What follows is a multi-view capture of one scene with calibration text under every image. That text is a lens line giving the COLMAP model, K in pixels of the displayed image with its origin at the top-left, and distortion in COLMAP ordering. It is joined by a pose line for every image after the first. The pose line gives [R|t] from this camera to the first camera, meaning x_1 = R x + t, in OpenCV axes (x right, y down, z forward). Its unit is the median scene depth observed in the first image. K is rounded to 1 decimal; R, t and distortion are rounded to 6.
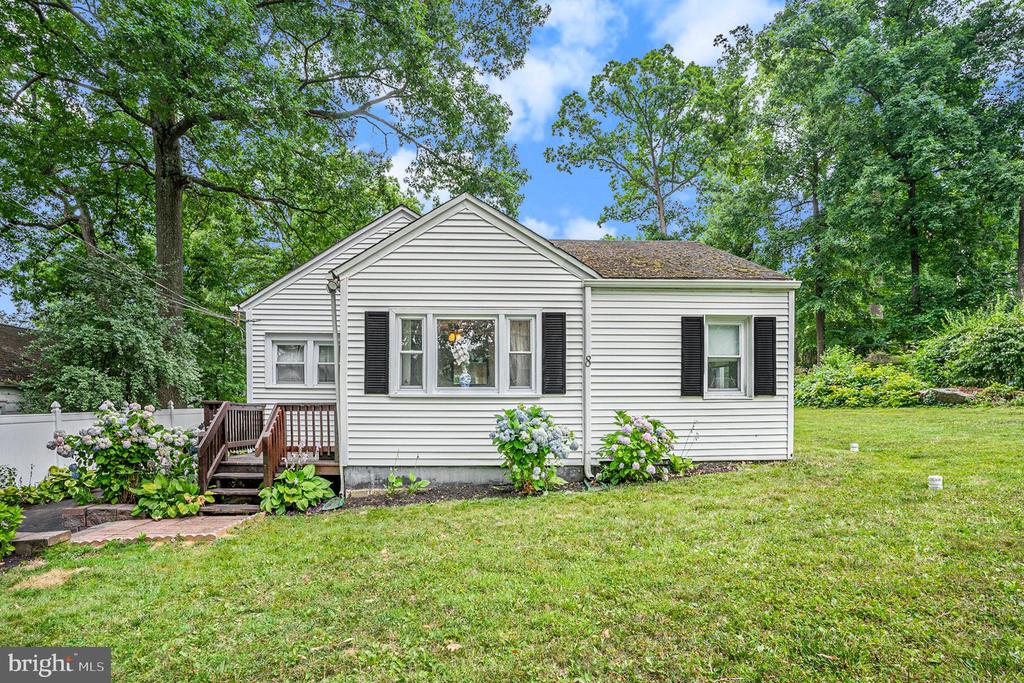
lens RADIAL K [[546.6, 0, 513.4], [0, 546.6, 371.6], [0, 0, 1]] dist [-0.070638, 0.000387]
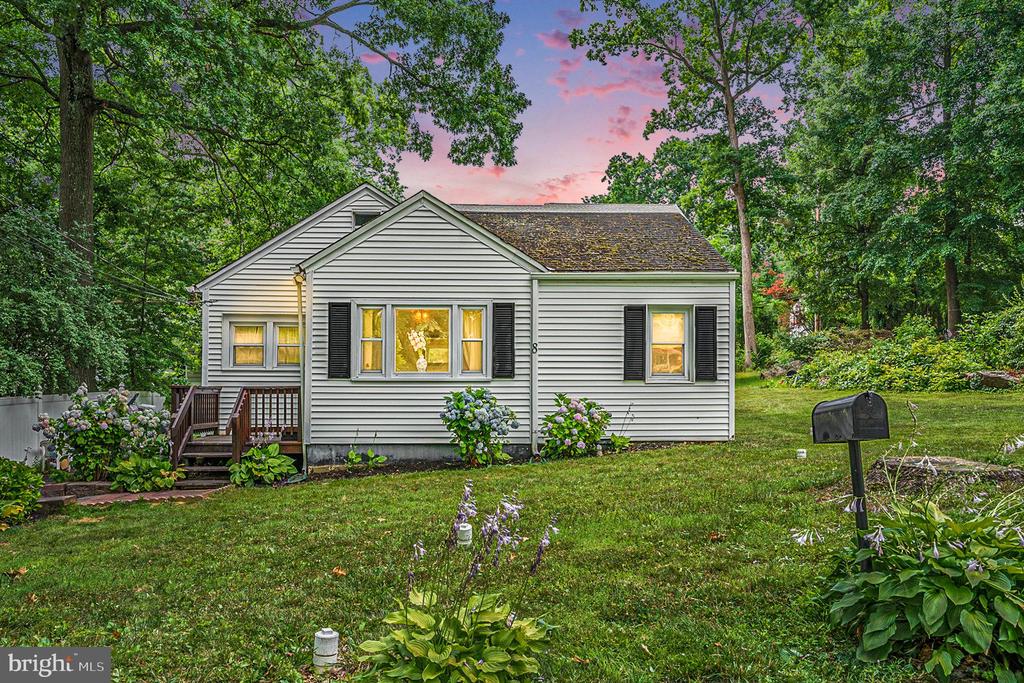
lens RADIAL K [[873.5, 0, 547.9], [0, 873.5, 320.9], [0, 0, 1]] dist [0.058357, -0.000920]
pose [[0.999993, 0.002008, -0.003105, 0.168537], [-0.002056, 0.999876, -0.015596, -0.045807], [0.003073, 0.015602, 0.999874, -0.739999]]
